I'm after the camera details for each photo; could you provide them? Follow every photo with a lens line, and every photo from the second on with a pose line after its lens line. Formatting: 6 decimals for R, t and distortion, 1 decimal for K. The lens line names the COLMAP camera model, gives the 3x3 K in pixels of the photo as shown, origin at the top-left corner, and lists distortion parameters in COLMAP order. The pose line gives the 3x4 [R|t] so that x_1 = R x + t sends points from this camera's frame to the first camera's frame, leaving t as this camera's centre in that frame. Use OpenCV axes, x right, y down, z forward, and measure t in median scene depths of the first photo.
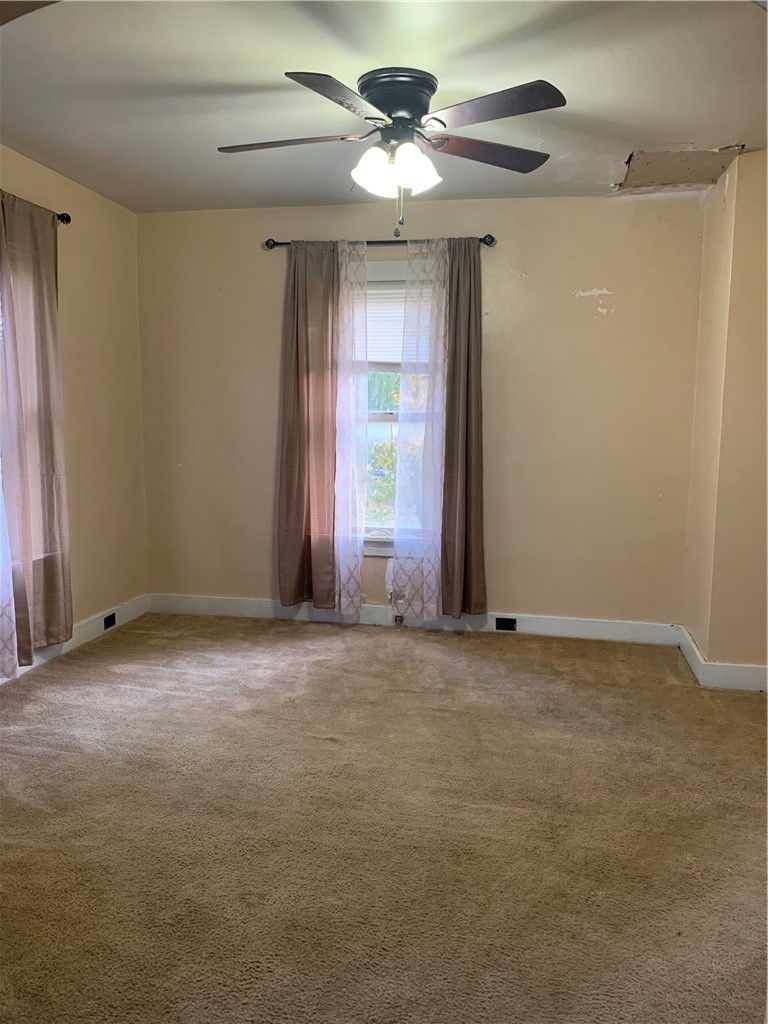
lens RADIAL K [[777.8, 0, 382.6], [0, 777.8, 513.0], [0, 0, 1]] dist [0.001596, -0.001035]
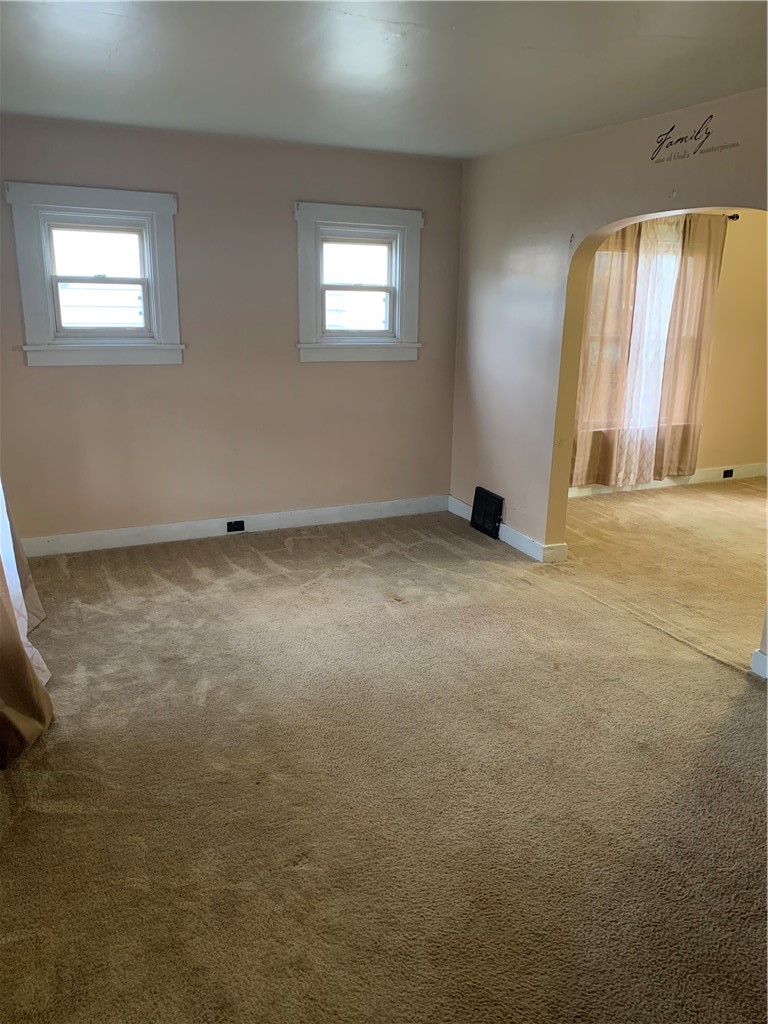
lens RADIAL K [[777.8, 0, 384.0], [0, 777.8, 511.5], [0, 0, 1]] dist [0.001596, -0.001035]
pose [[0.575312, 0.211618, -0.790085, 0.610810], [-0.103127, 0.977010, 0.186590, -0.008834], [0.811407, -0.025868, 0.583910, -0.579284]]
